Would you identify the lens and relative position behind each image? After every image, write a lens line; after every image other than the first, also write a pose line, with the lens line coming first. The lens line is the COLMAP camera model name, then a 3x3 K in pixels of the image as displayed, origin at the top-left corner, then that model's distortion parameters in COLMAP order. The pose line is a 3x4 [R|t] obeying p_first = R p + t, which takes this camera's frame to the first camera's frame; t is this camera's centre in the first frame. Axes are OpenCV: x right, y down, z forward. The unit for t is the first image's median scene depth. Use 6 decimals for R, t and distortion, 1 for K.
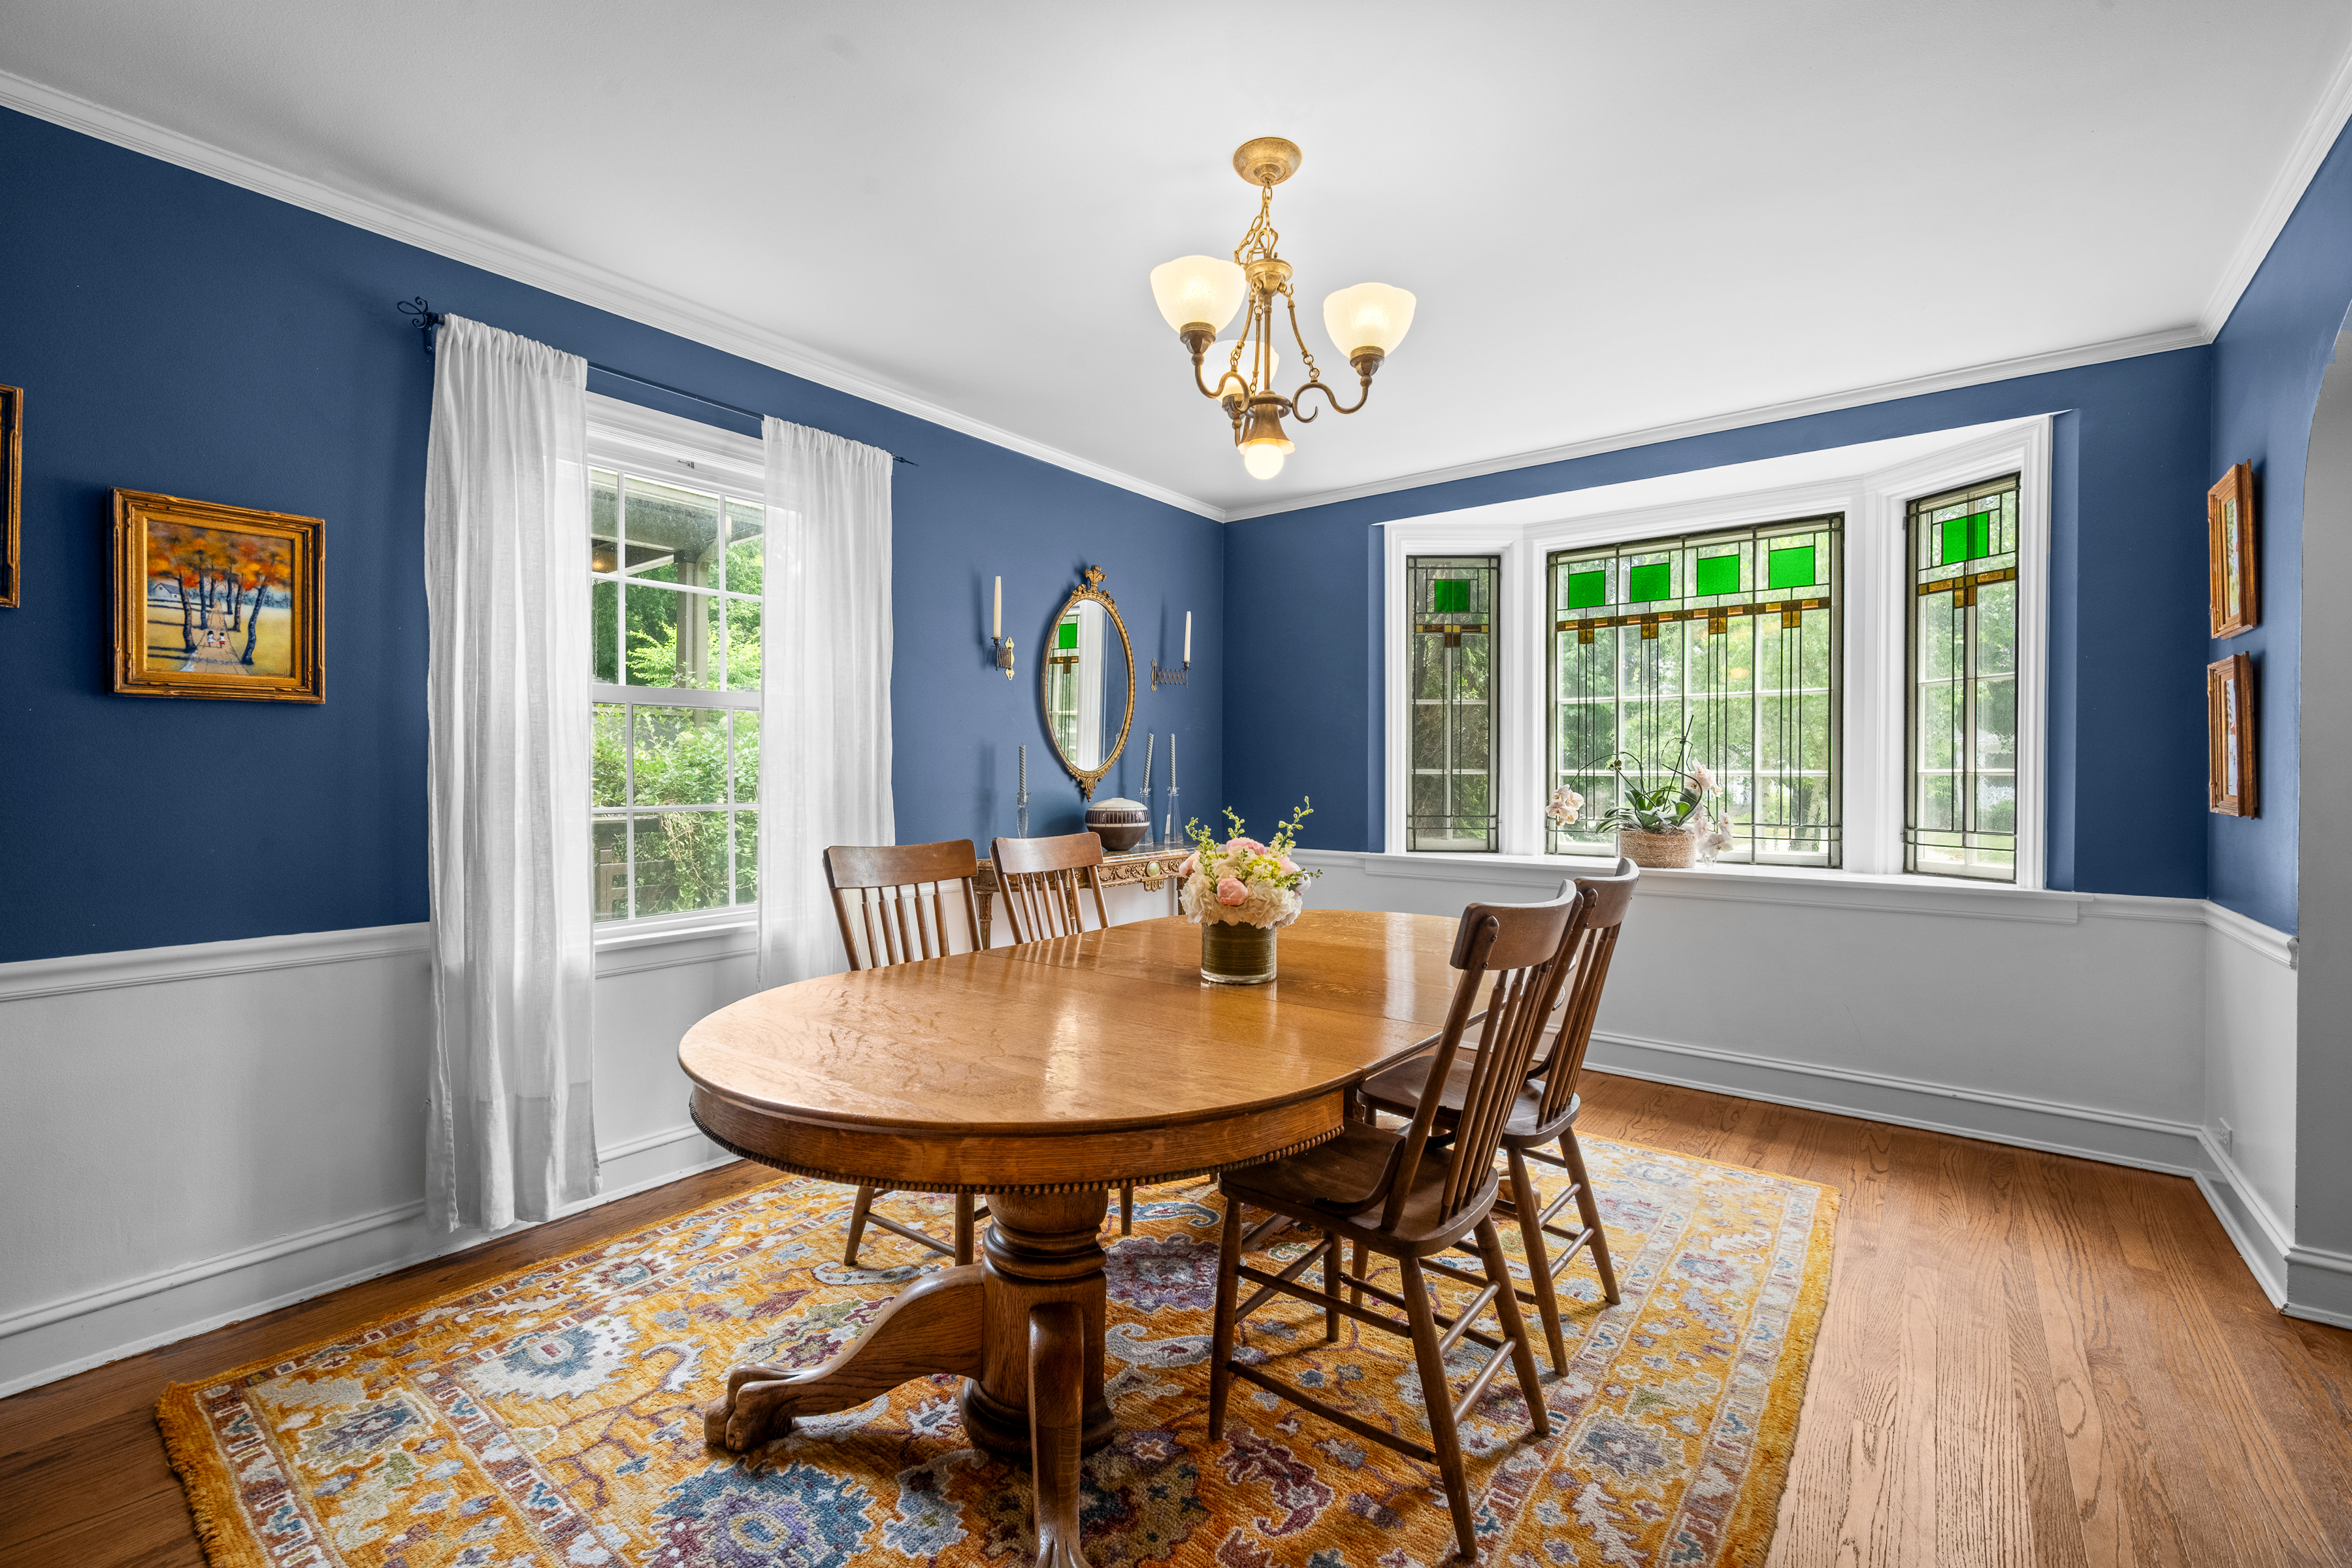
lens RADIAL K [[1009.9, 0, 1172.5], [0, 1009.9, 786.7], [0, 0, 1]] dist [0.003481, 0.000271]
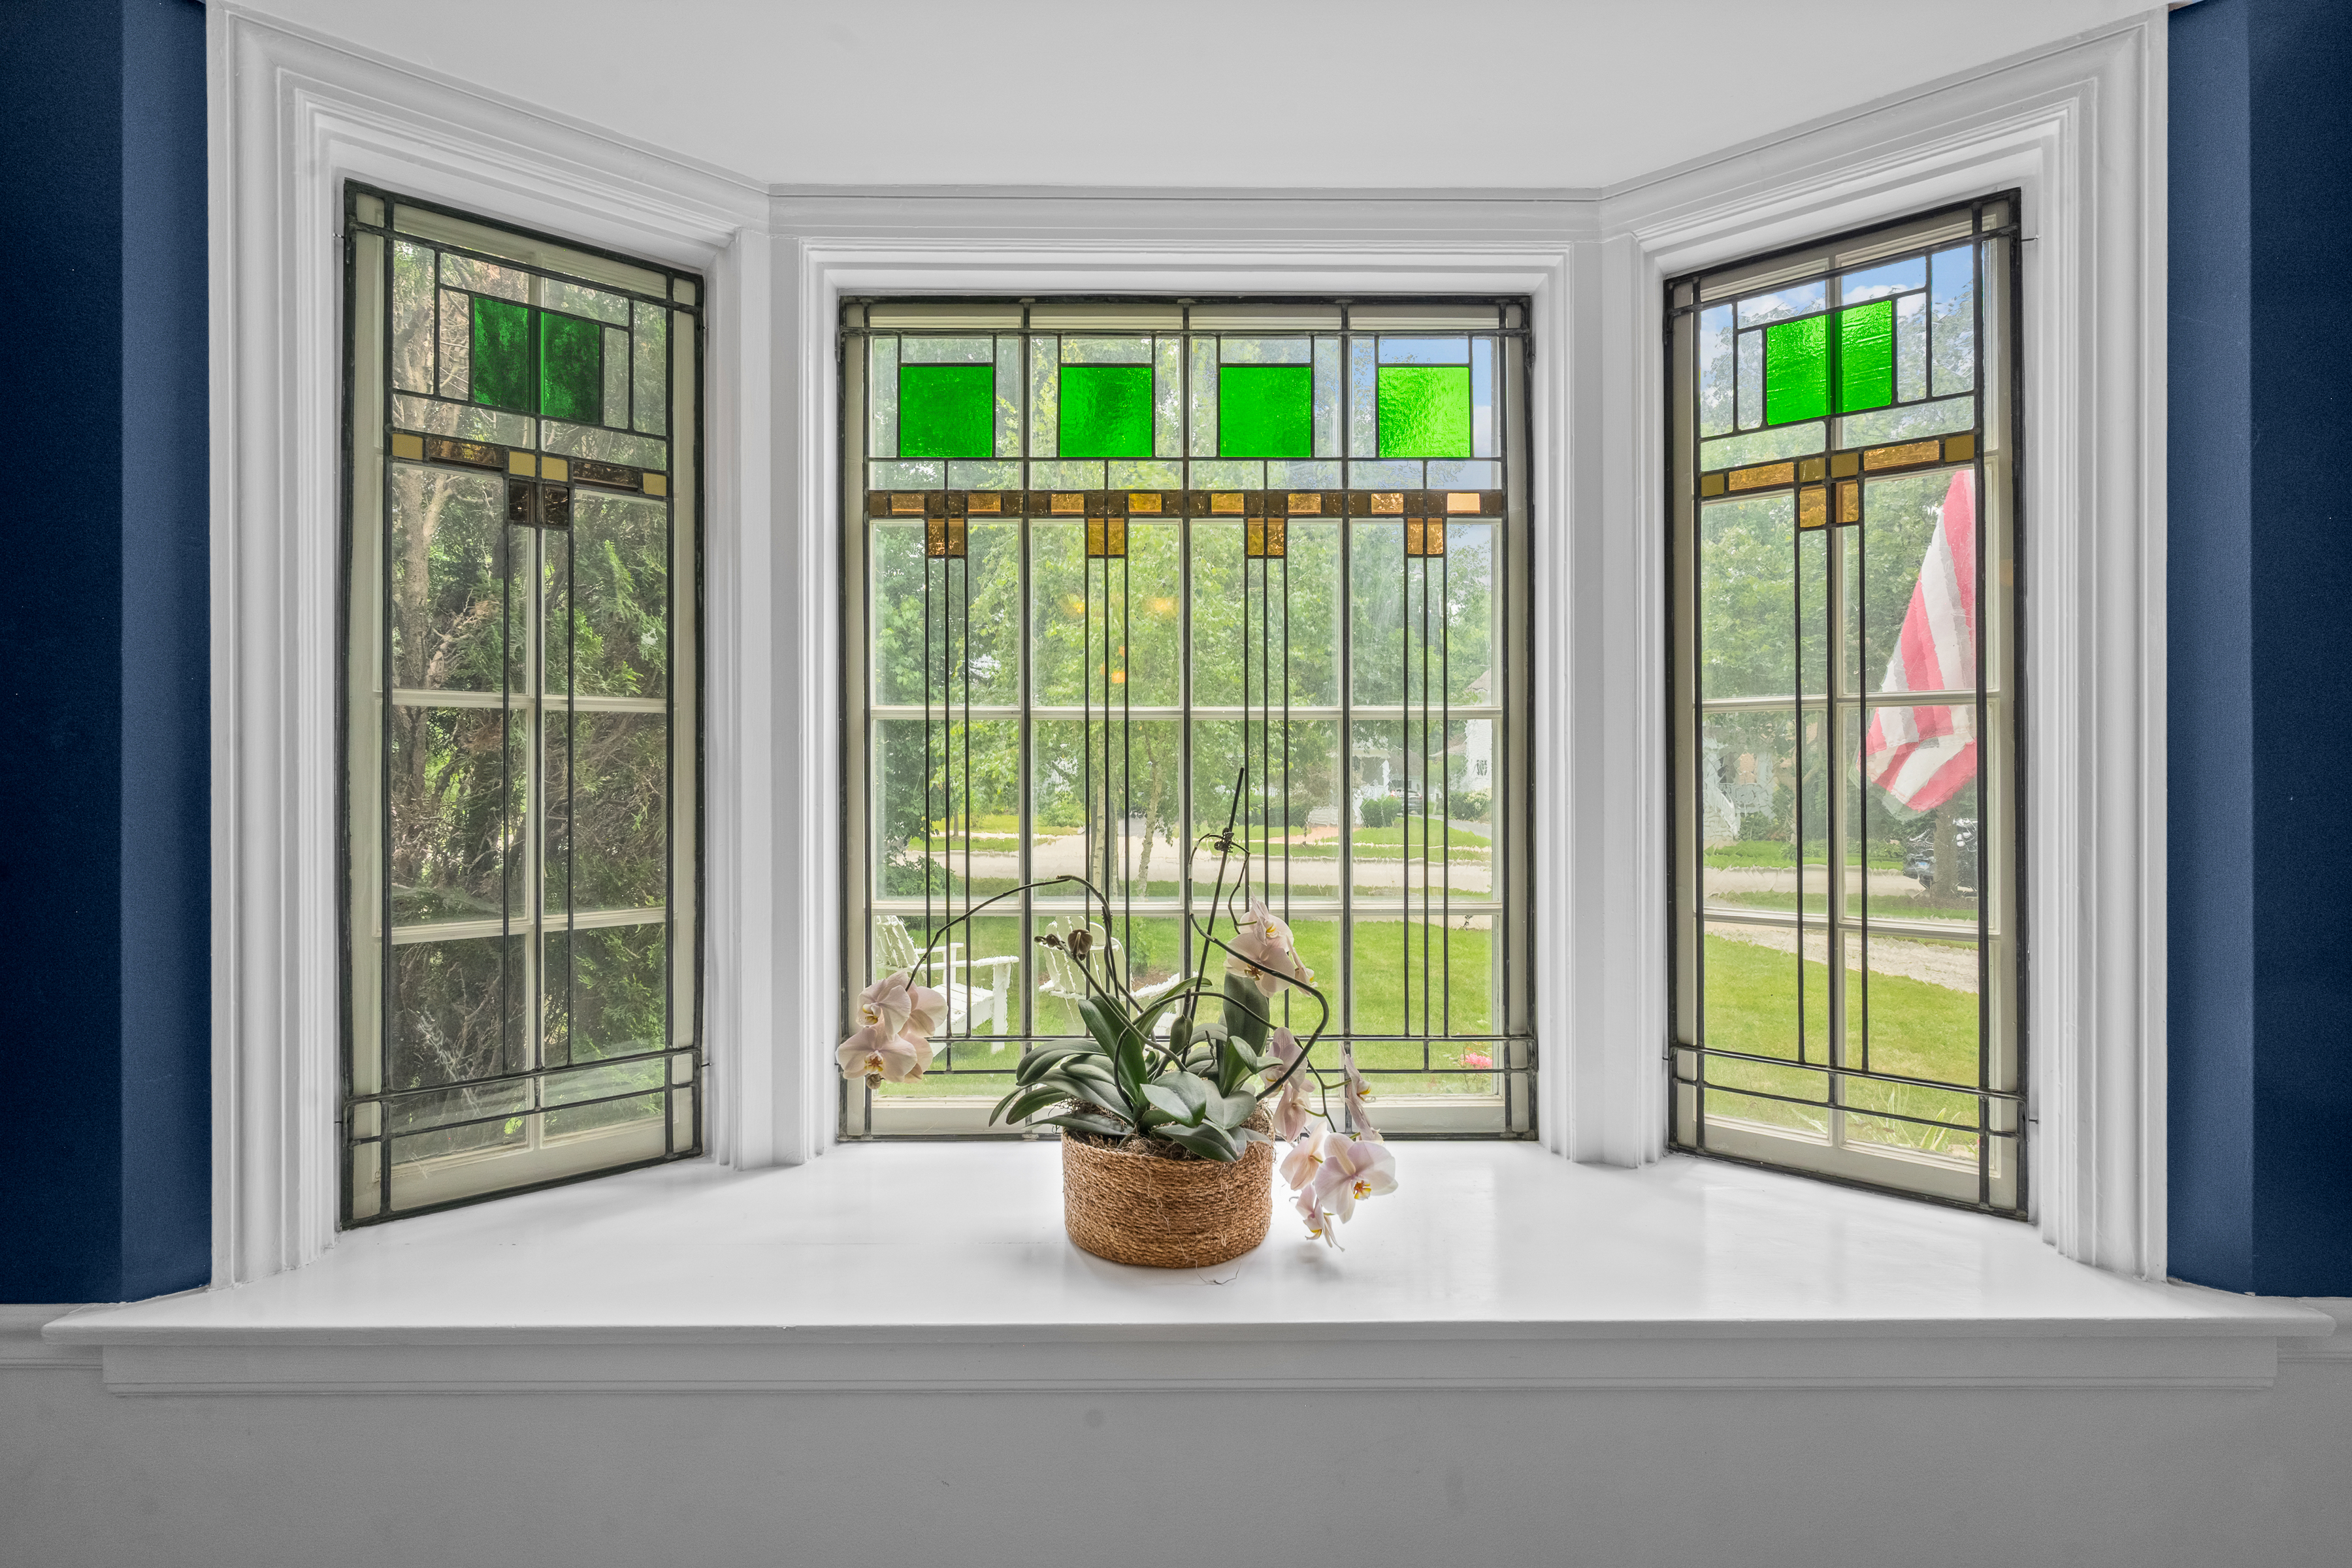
lens RADIAL K [[1009.9, 0, 1219.8], [0, 1009.9, 777.0], [0, 0, 1]] dist [0.003481, 0.000271]
pose [[0.779545, -0.001461, 0.626344, 0.267548], [0.008121, 0.999937, -0.007775, -0.060452], [-0.626293, 0.011148, 0.779508, 0.680411]]
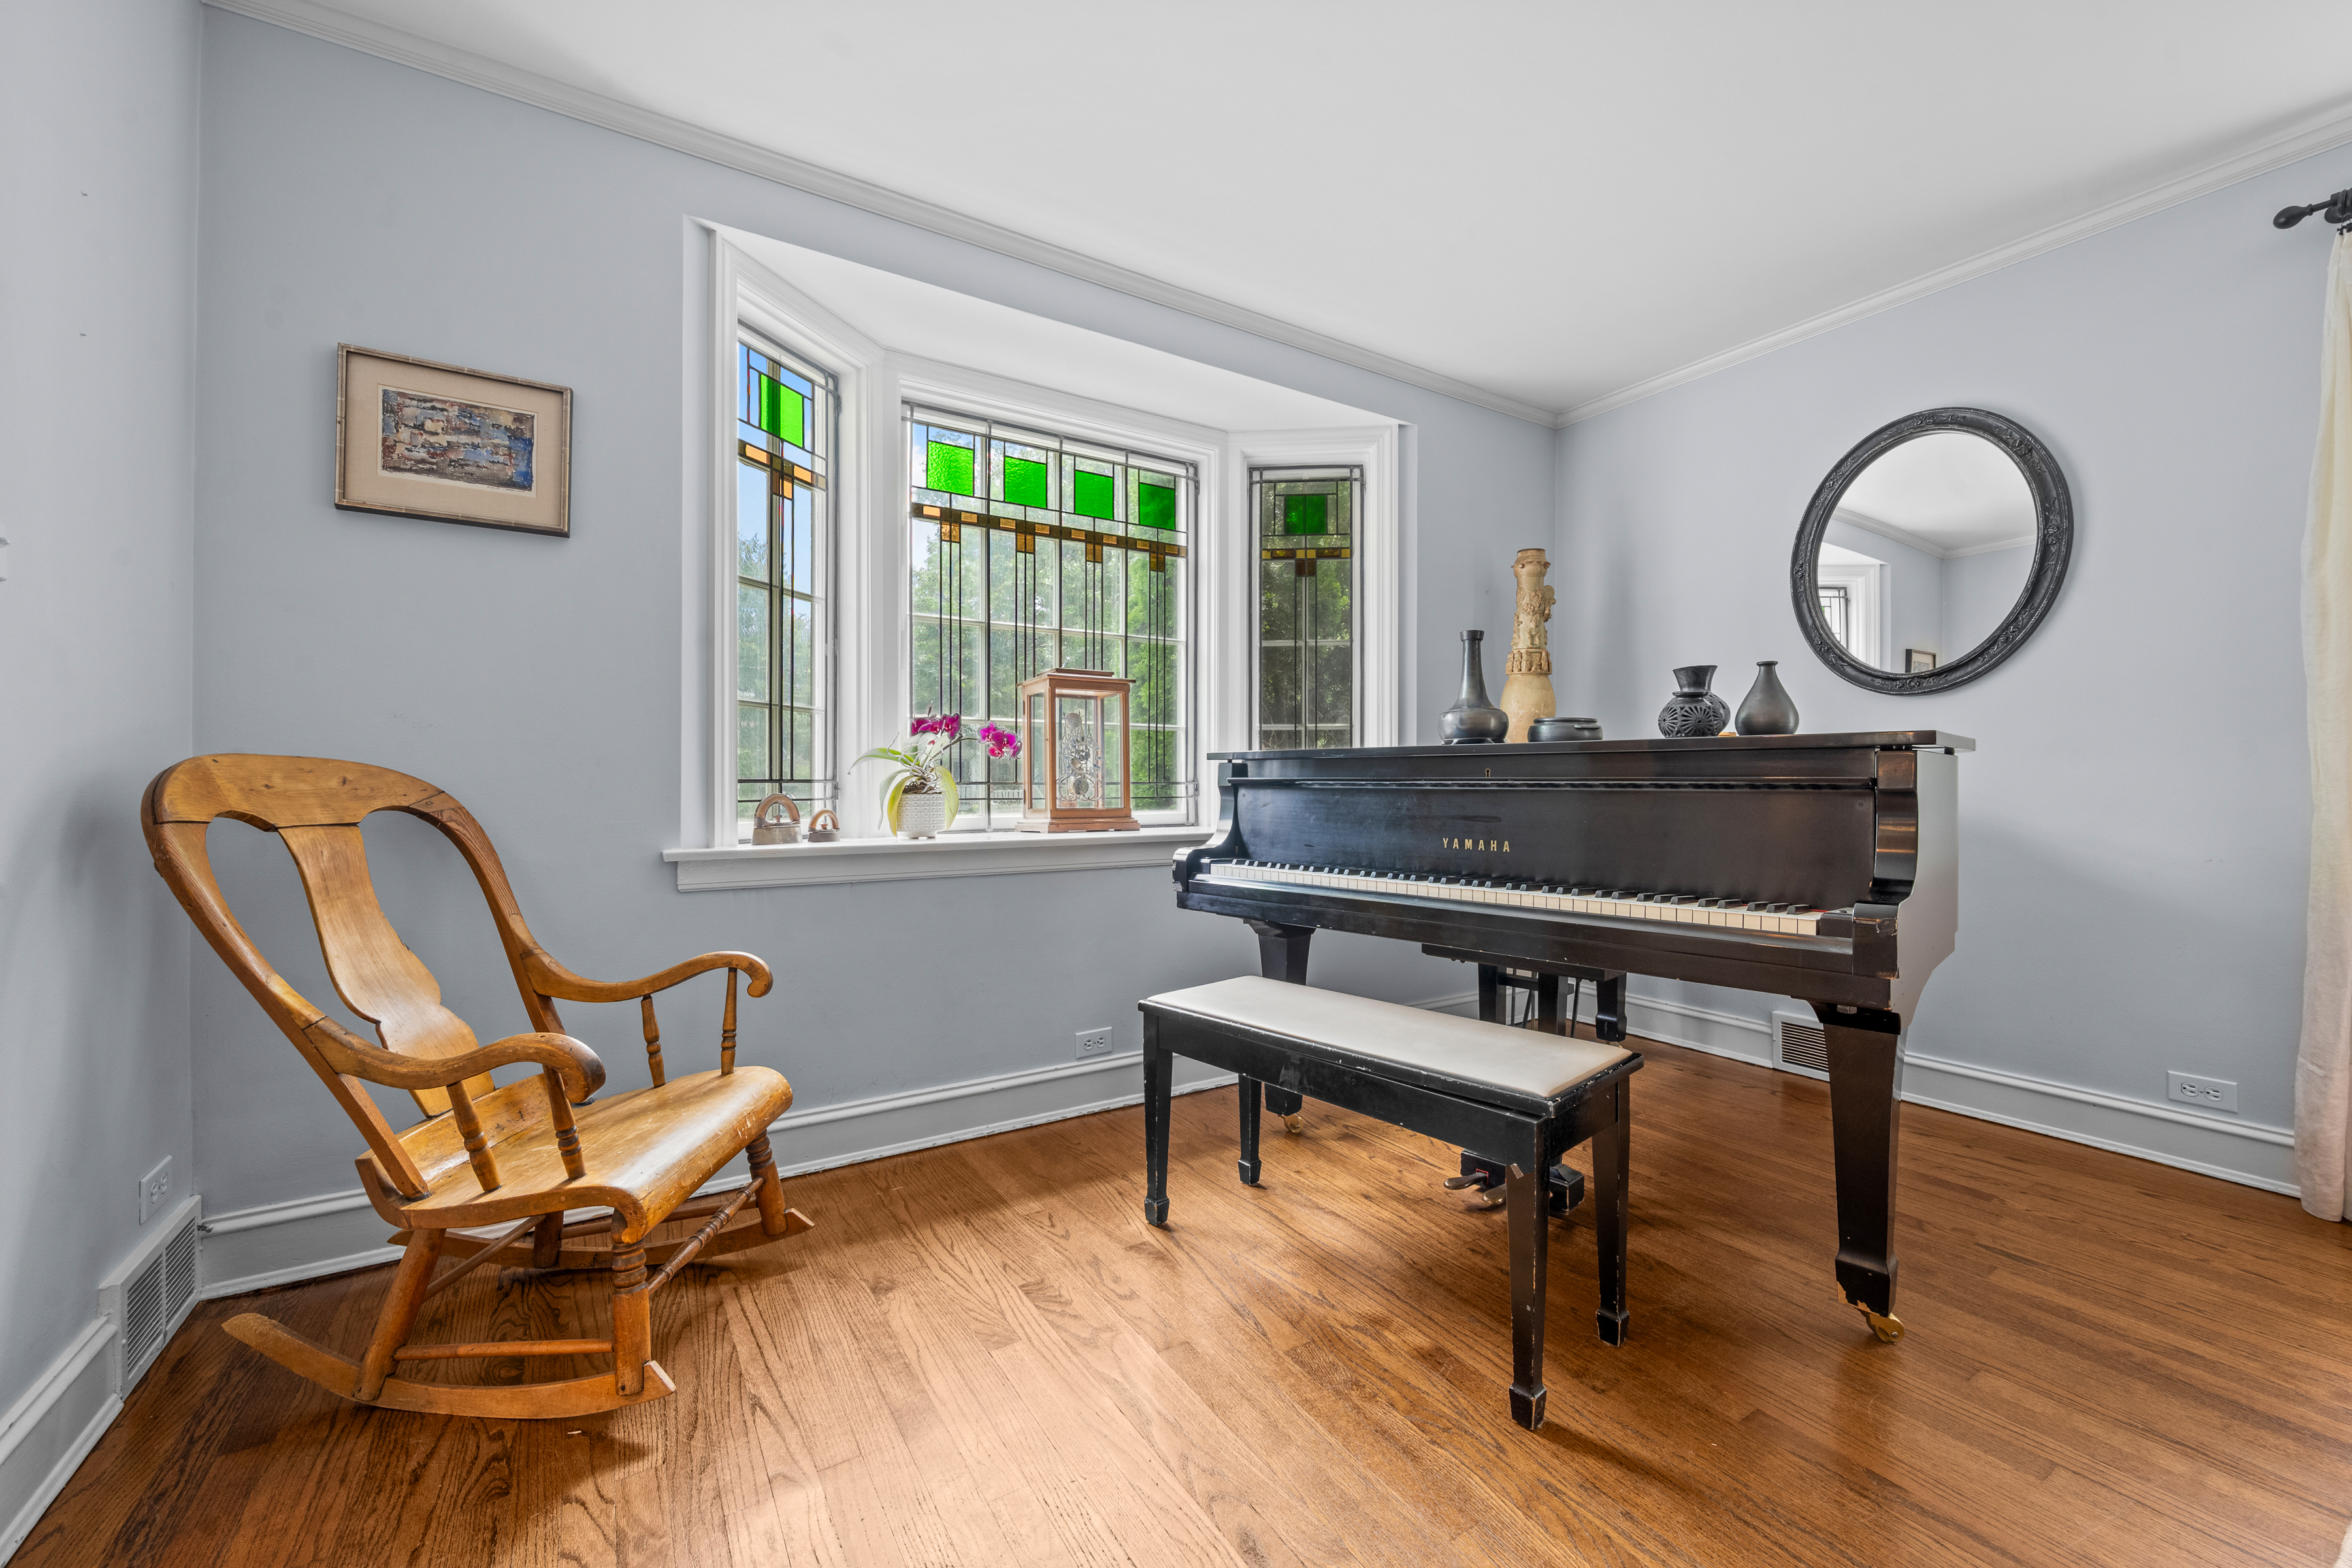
lens RADIAL K [[931.4, 0, 1178.4], [0, 931.4, 792.7], [0, 0, 1]] dist [-0.002130, 0.000317]
pose [[0.346408, -0.000380, 0.938084, -0.181105], [0.007593, 0.999968, -0.002399, 0.047365], [-0.938053, 0.007954, 0.346400, 0.634894]]
